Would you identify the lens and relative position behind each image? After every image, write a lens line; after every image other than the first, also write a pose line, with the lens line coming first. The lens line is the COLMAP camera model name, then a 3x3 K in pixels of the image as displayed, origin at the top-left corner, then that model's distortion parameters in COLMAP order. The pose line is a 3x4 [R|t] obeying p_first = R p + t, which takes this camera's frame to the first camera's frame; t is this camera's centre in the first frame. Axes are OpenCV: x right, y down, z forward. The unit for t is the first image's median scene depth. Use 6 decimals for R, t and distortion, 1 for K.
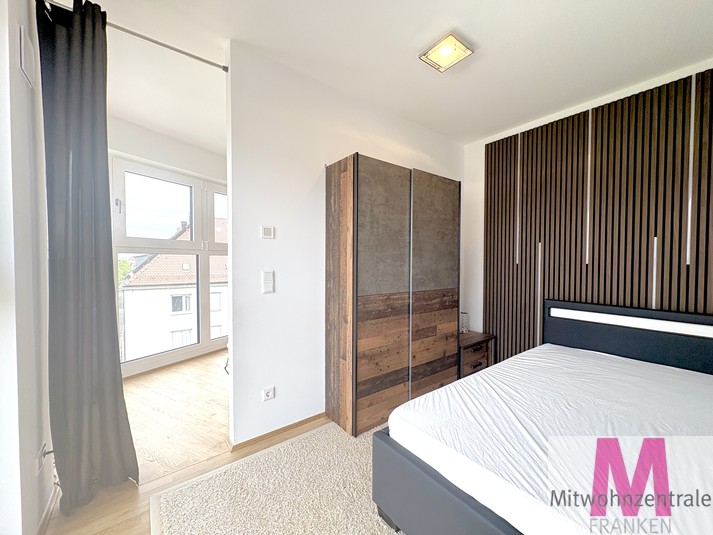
lens RADIAL K [[286.3, 0, 358.2], [0, 286.3, 263.6], [0, 0, 1]] dist [0.002196, 0.000022]
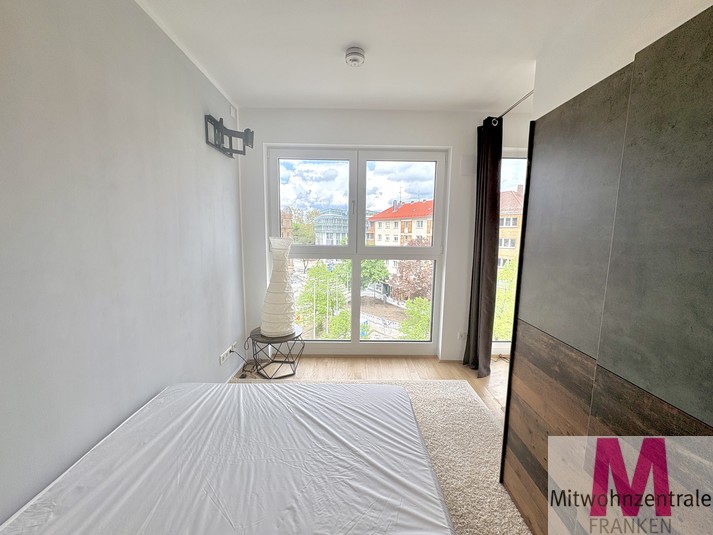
lens RADIAL K [[286.3, 0, 357.3], [0, 286.3, 266.9], [0, 0, 1]] dist [0.002196, 0.000022]
pose [[-0.596556, 0.082758, -0.798293, 0.807934], [-0.032107, 0.991412, 0.126772, -0.098189], [0.801929, 0.101257, -0.588776, 1.040762]]
